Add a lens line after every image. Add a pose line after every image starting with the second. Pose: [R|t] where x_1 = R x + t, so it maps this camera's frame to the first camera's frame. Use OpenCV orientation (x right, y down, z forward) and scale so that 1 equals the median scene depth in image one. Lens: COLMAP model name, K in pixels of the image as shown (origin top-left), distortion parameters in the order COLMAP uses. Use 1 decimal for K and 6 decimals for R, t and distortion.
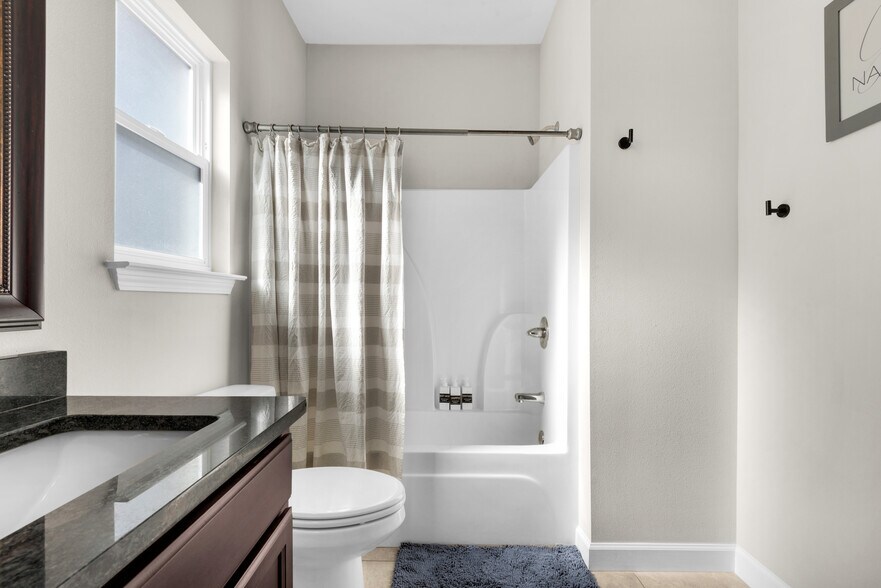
lens RADIAL K [[493.3, 0, 440.5], [0, 493.3, 294.0], [0, 0, 1]] dist [0.050707, 0.000073]
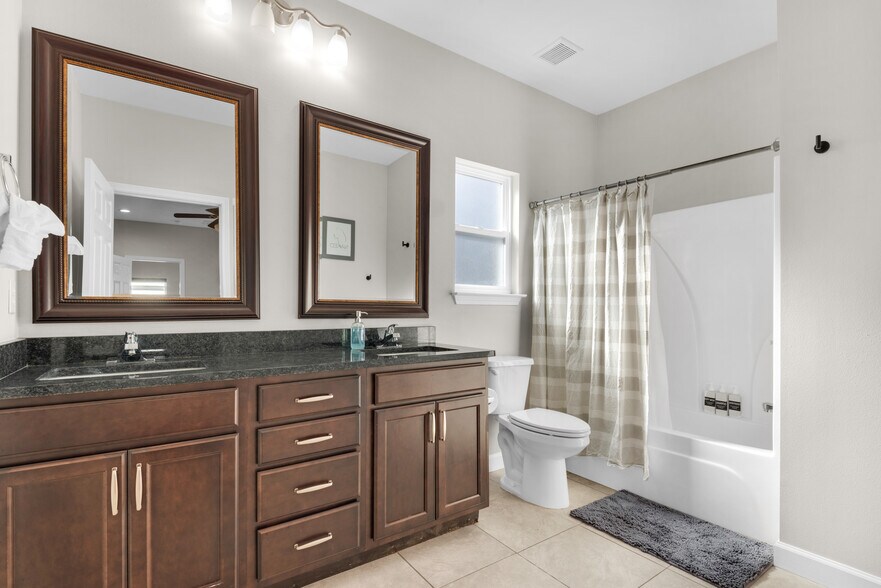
lens RADIAL K [[402.4, 0, 441.1], [0, 402.4, 303.1], [0, 0, 1]] dist [0.001377, -0.000211]
pose [[0.588907, -0.016043, -0.808042, 0.532240], [0.011226, 0.999869, -0.011670, 0.004363], [0.808123, -0.002199, 0.589009, -0.051155]]
